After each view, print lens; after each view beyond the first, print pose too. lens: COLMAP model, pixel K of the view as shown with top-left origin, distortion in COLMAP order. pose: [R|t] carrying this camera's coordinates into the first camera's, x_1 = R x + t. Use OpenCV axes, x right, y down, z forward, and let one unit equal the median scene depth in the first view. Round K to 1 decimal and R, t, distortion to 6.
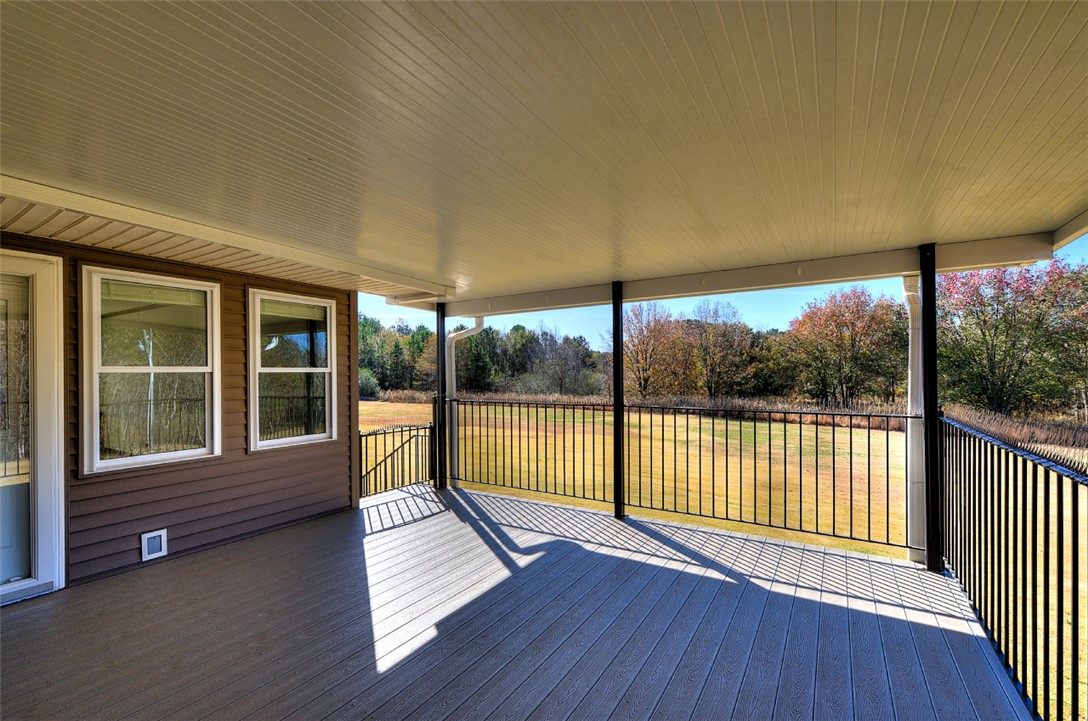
lens RADIAL K [[459.9, 0, 544.7], [0, 459.9, 369.9], [0, 0, 1]] dist [-0.008482, 0.000138]
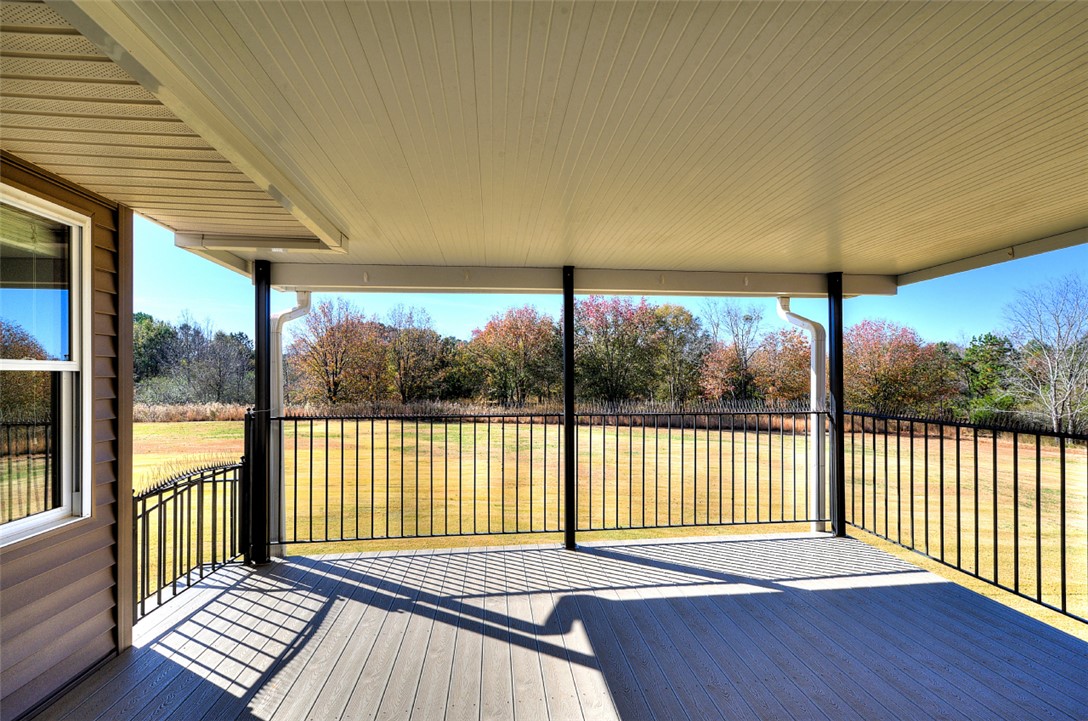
lens RADIAL K [[461.9, 0, 544.7], [0, 461.9, 370.7], [0, 0, 1]] dist [-0.000938, 0.000749]
pose [[0.788251, 0.010406, 0.615266, -0.340017], [-0.005831, 0.999938, -0.009440, 0.005144], [-0.615327, 0.003853, 0.788263, 0.311640]]
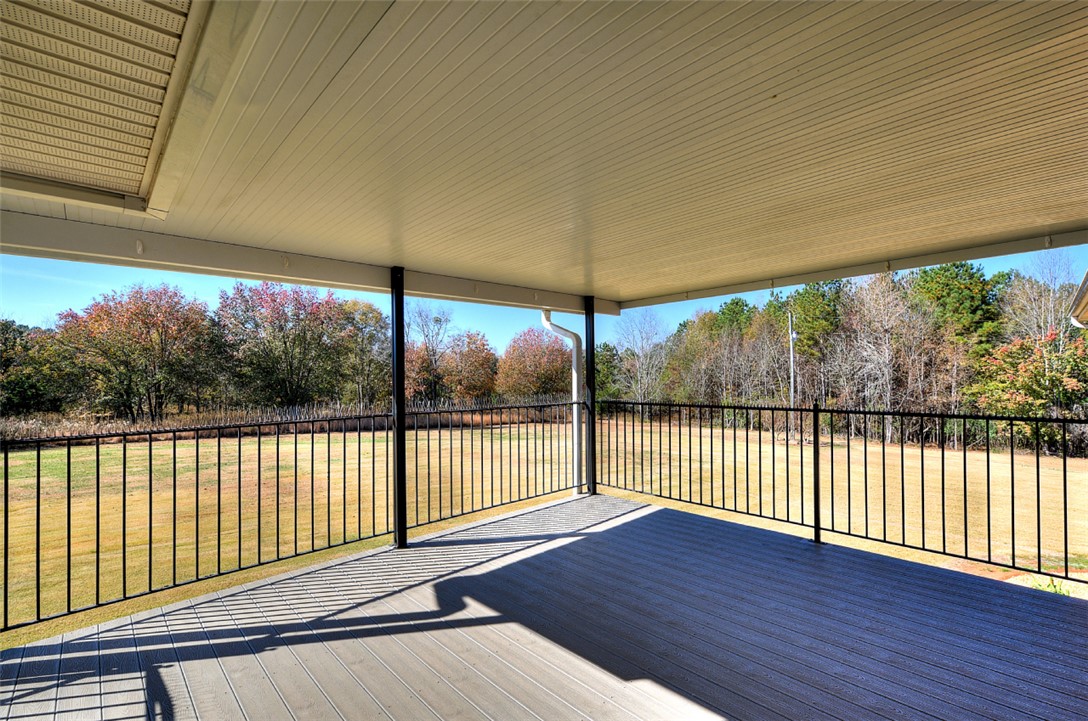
lens RADIAL K [[477.5, 0, 544.9], [0, 477.5, 369.8], [0, 0, 1]] dist [0.000388, 0.000540]
pose [[0.258775, 0.011149, 0.965873, -0.532889], [0.003222, 0.999918, -0.012406, 0.006414], [-0.965932, 0.006322, 0.258717, 0.443492]]
